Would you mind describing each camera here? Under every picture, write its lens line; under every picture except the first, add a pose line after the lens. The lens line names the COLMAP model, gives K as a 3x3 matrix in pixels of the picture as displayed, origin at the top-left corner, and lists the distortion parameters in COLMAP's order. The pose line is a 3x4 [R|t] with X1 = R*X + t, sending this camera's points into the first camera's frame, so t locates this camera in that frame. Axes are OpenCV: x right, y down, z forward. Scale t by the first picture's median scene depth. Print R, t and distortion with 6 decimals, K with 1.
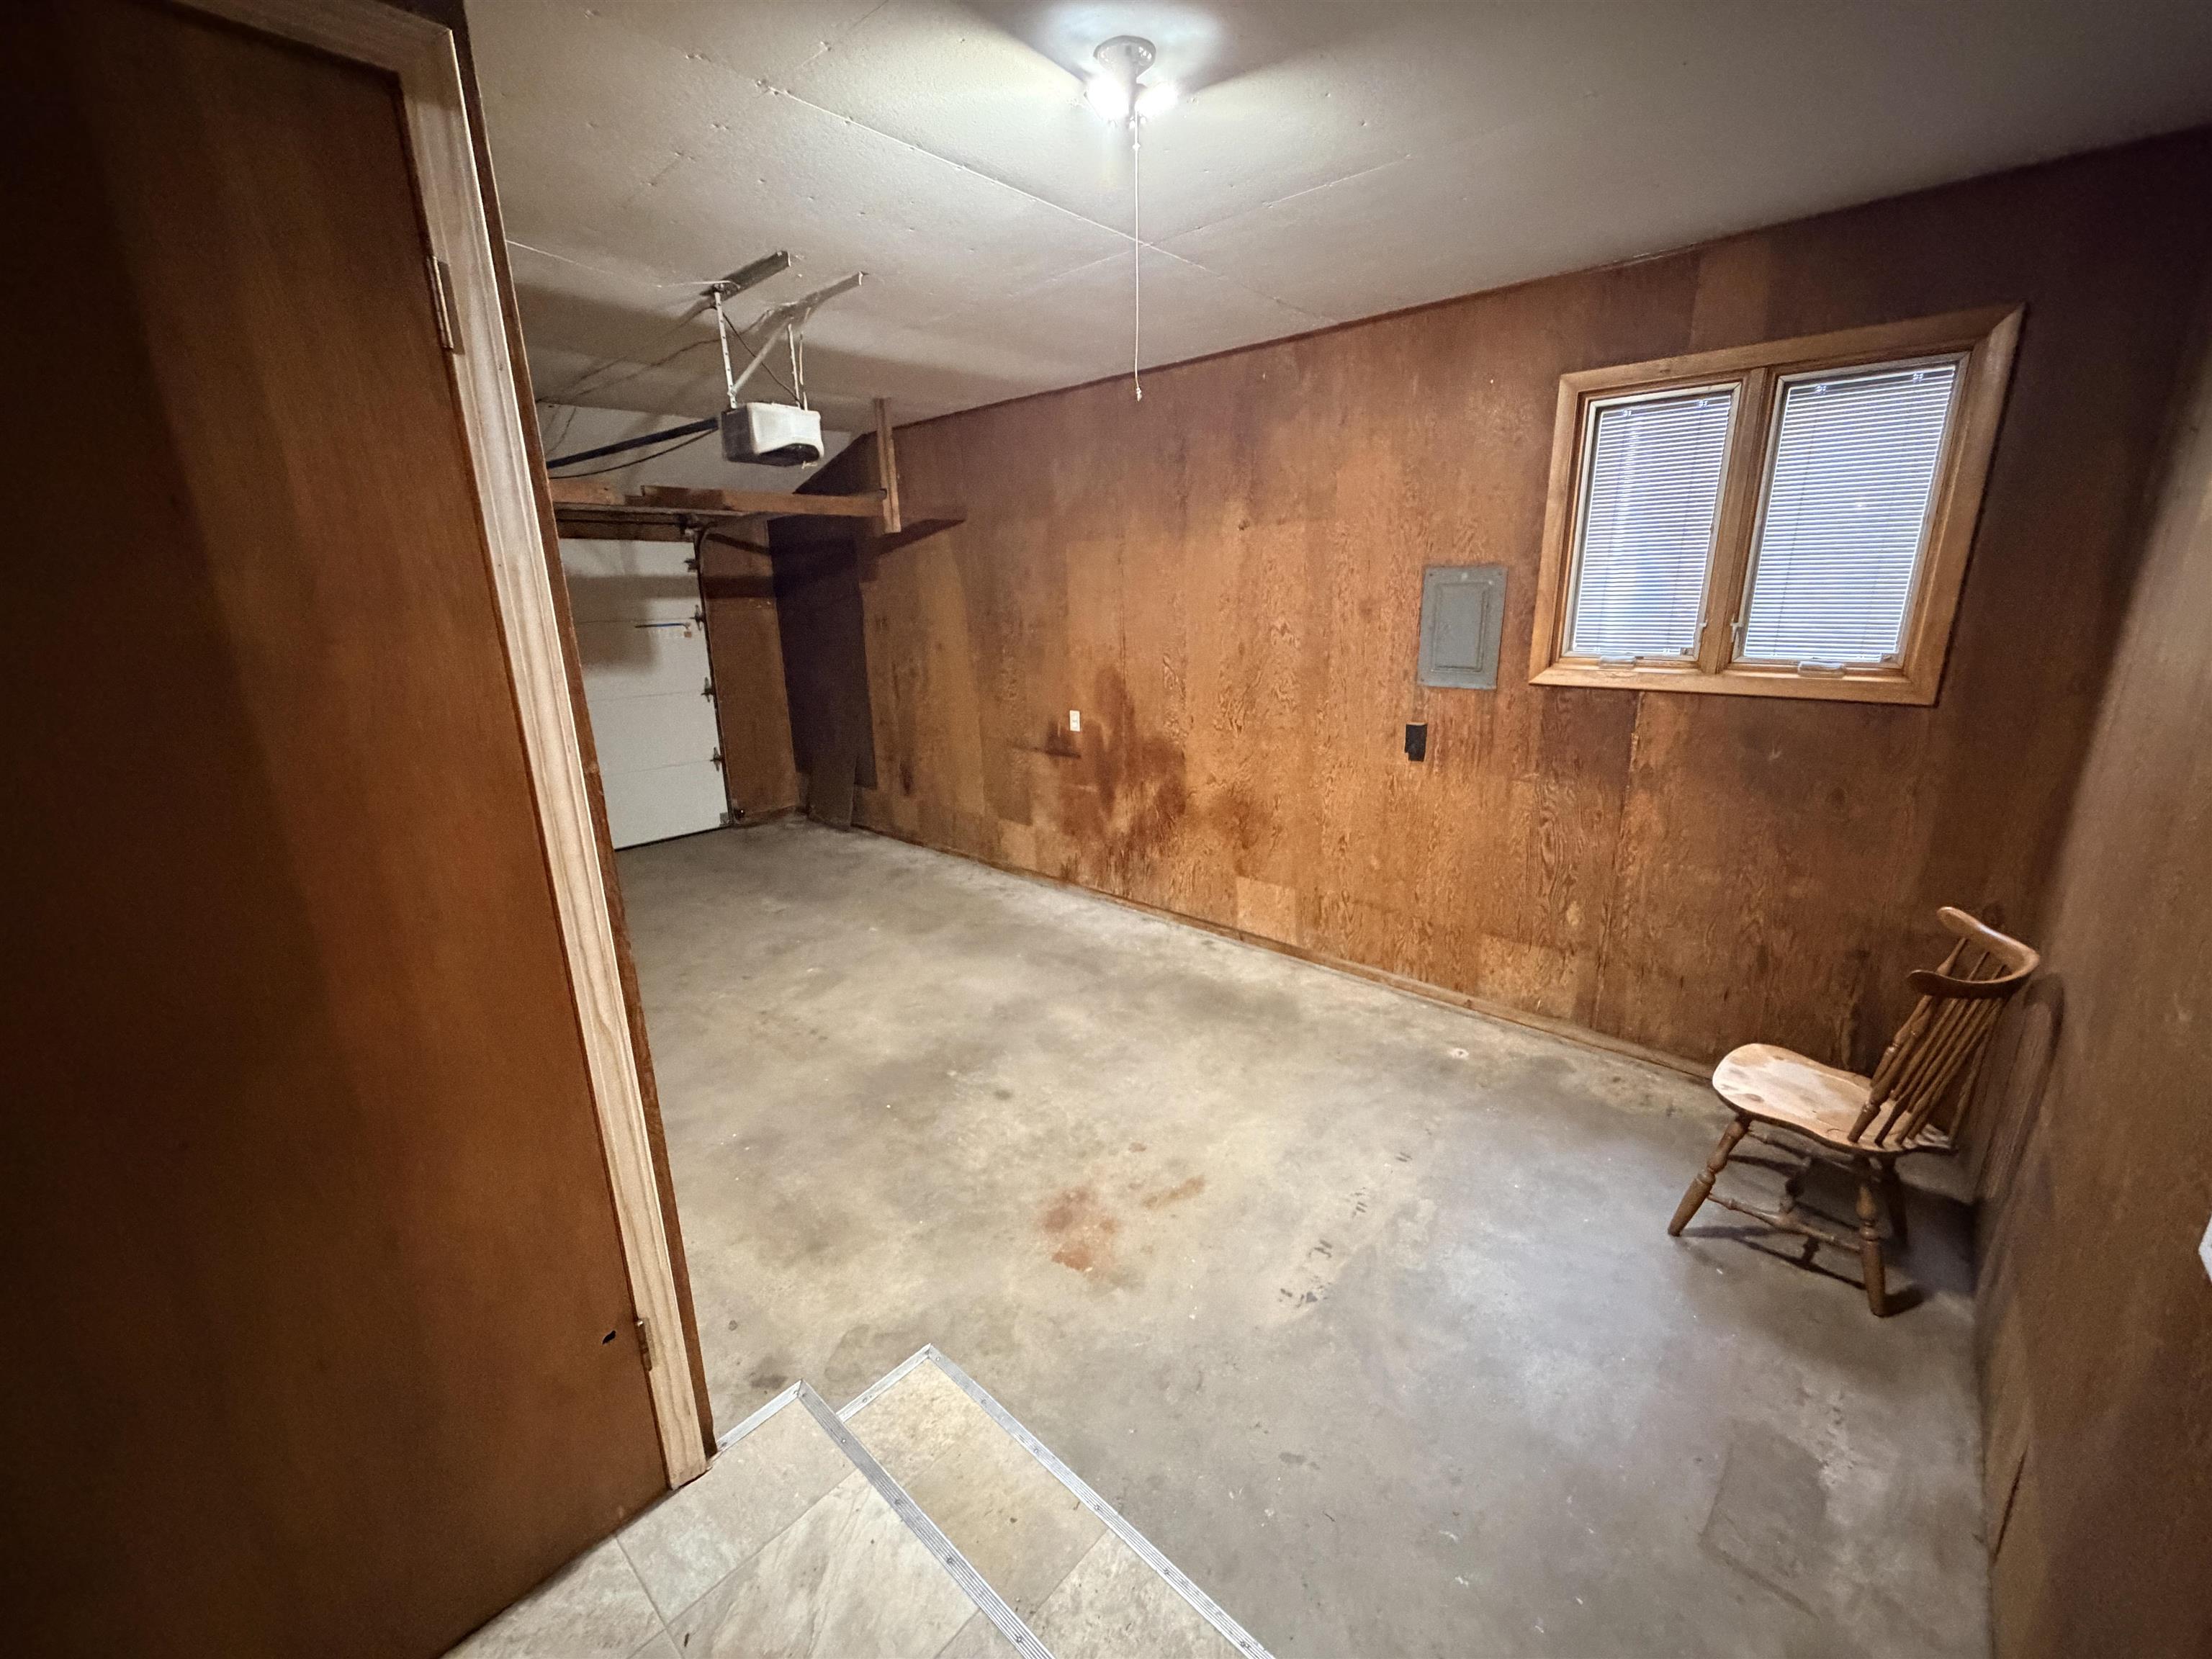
lens RADIAL K [[883.4, 0, 1102.6], [0, 883.4, 829.7], [0, 0, 1]] dist [0.000234, 0.000129]
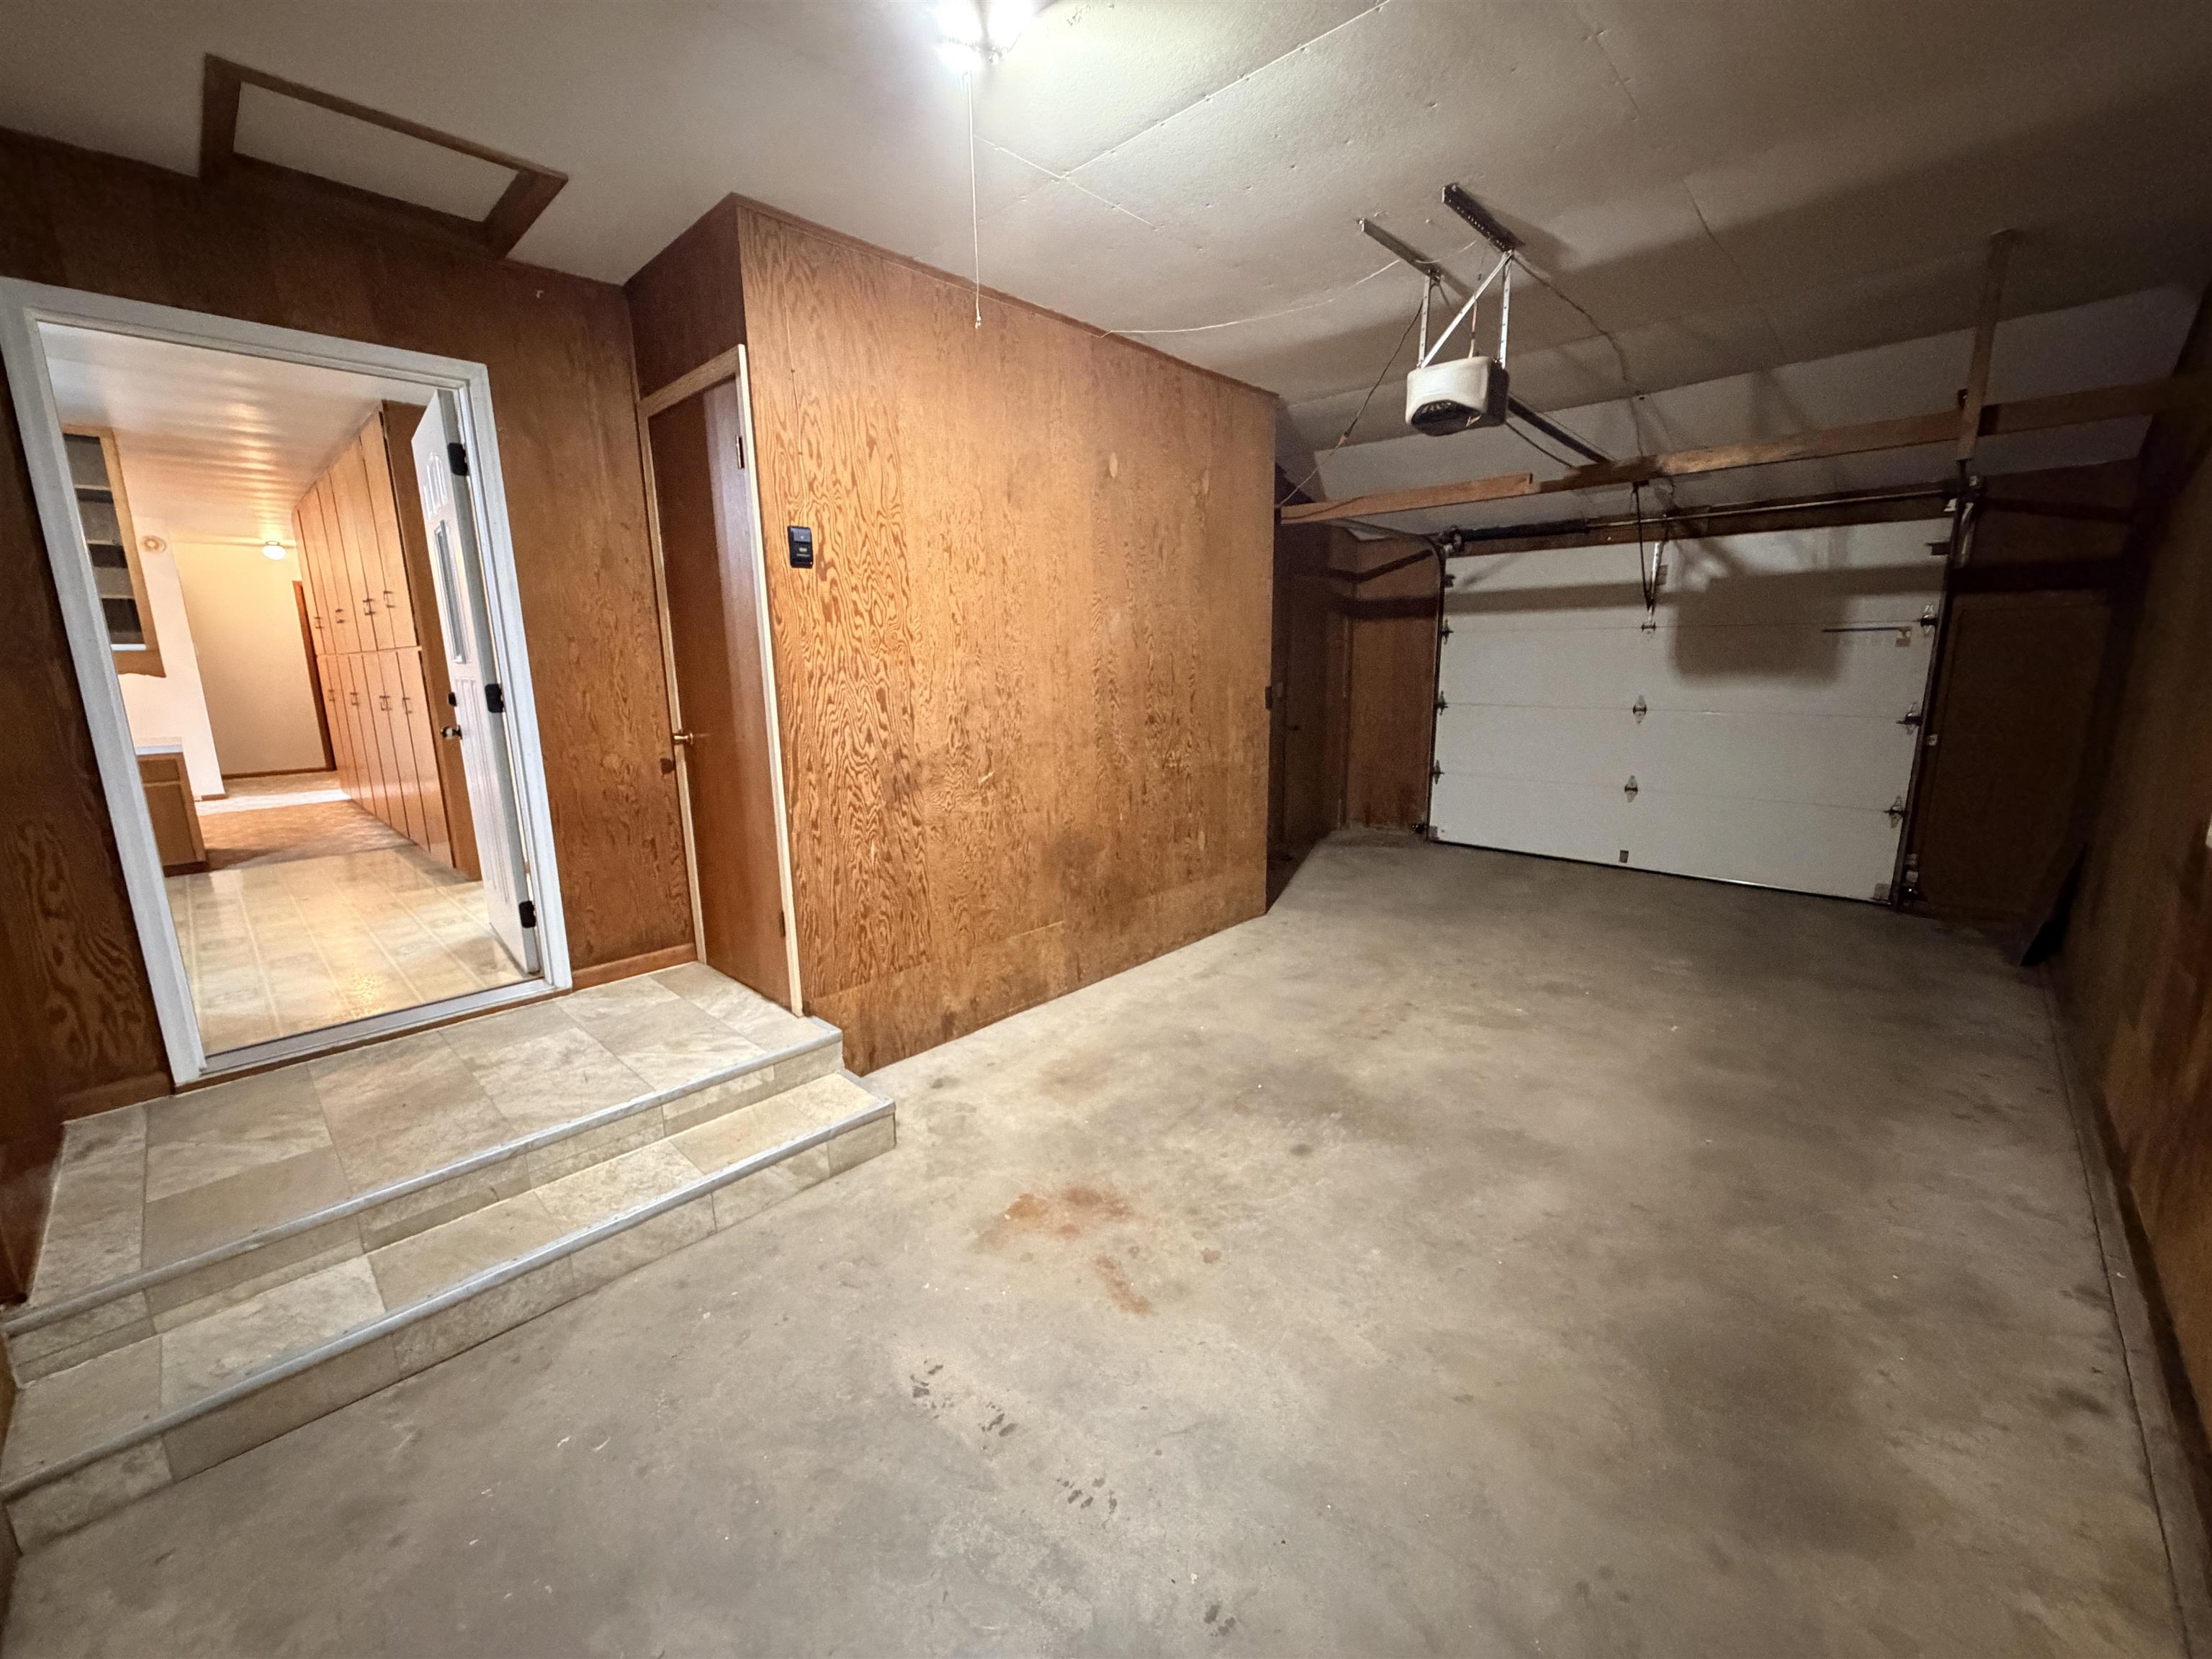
lens RADIAL K [[883.4, 0, 1100.6], [0, 883.4, 828.3], [0, 0, 1]] dist [0.000234, 0.000129]
pose [[-0.027673, 0.211829, -0.976915, 0.637290], [-0.251987, 0.944250, 0.211884, -0.115711], [0.967335, 0.252033, 0.027247, 0.708174]]
